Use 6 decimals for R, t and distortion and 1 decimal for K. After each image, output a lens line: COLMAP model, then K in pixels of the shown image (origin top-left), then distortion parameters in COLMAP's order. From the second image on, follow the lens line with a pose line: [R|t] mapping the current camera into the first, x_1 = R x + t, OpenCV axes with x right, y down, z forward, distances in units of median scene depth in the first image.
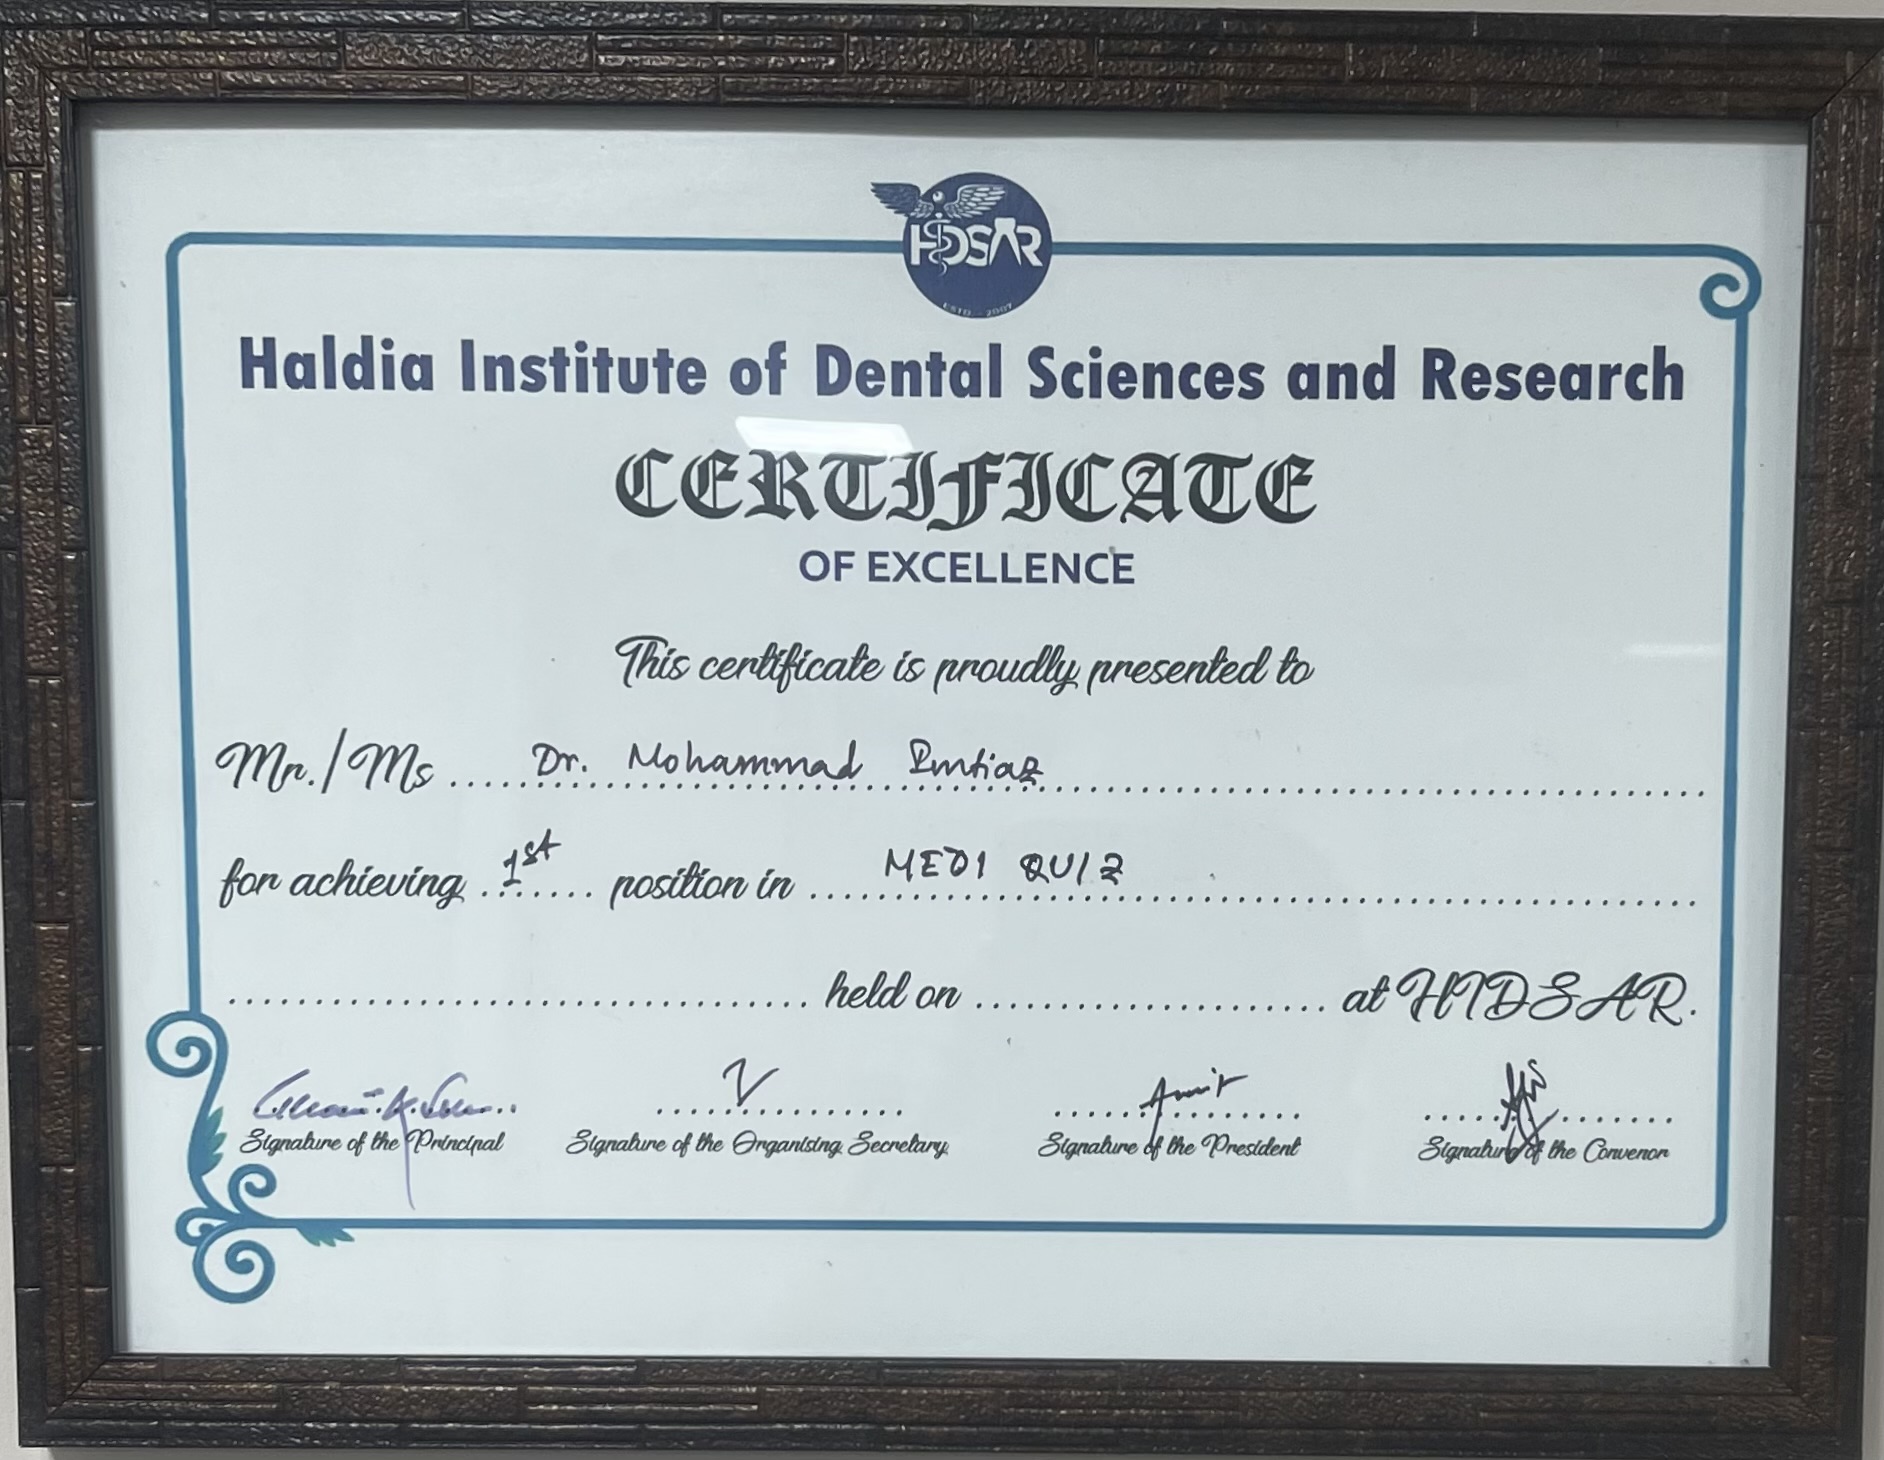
lens RADIAL K [[1503.2, 0, 942.7], [0, 1503.2, 731.0], [0, 0, 1]] dist [-0.008399, 0.013542]
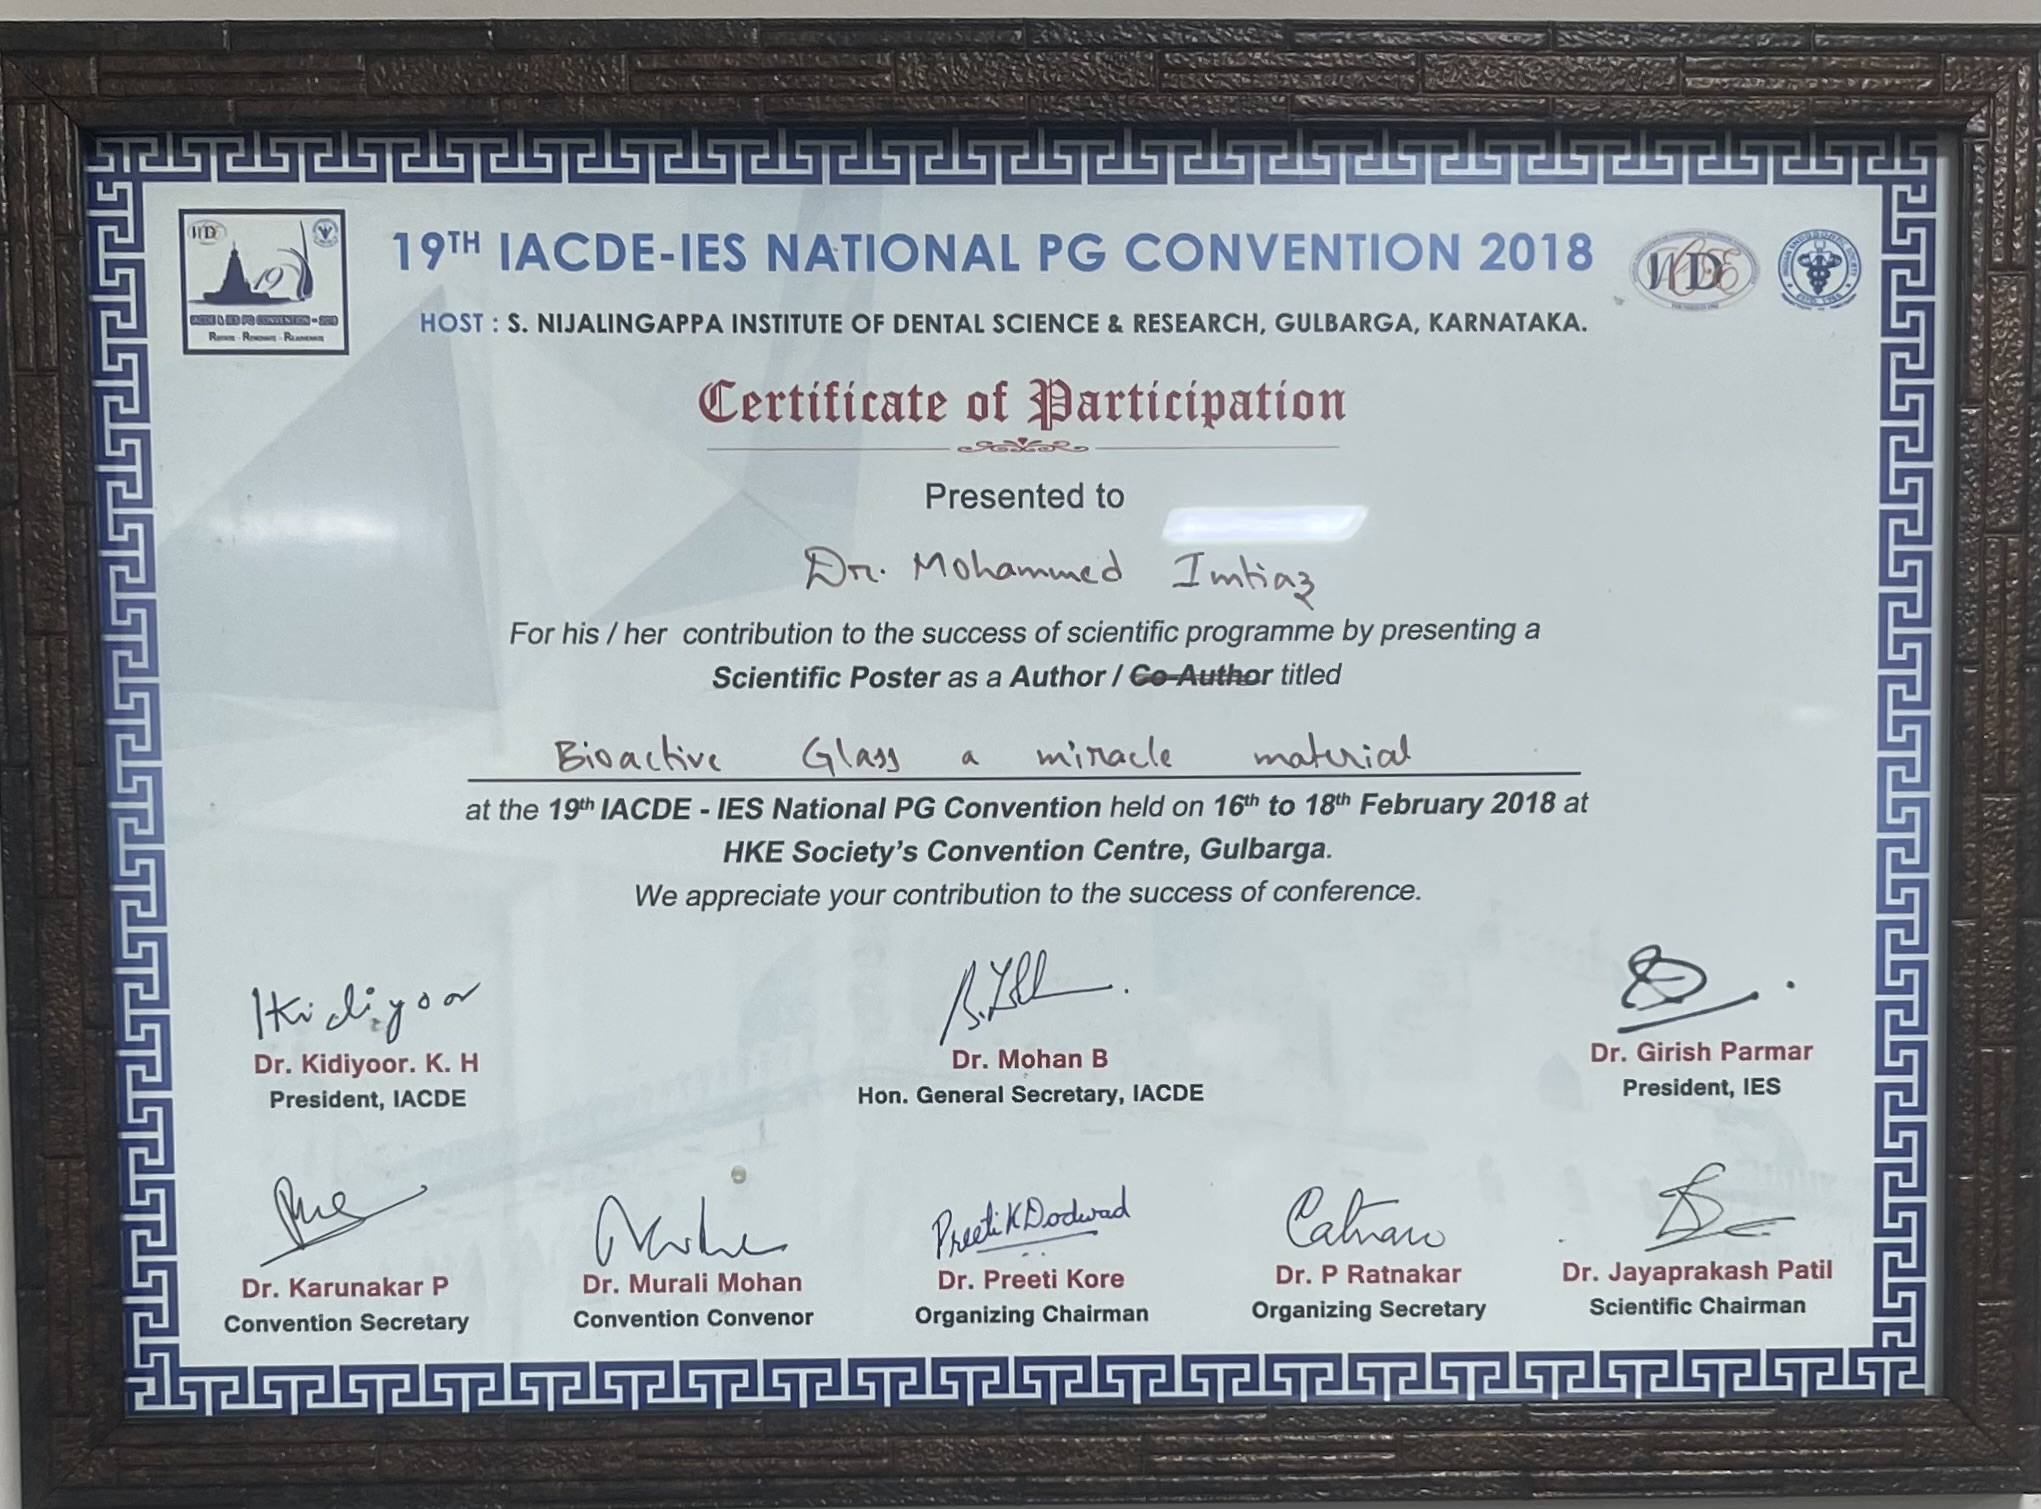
lens RADIAL K [[1515.2, 0, 1022.2], [0, 1515.2, 760.6], [0, 0, 1]] dist [0.032790, -0.012807]
pose [[0.999673, -0.005163, 0.025042, -0.688790], [0.005314, 0.999968, -0.005974, 0.001746], [-0.025010, 0.006105, 0.999669, 0.009216]]
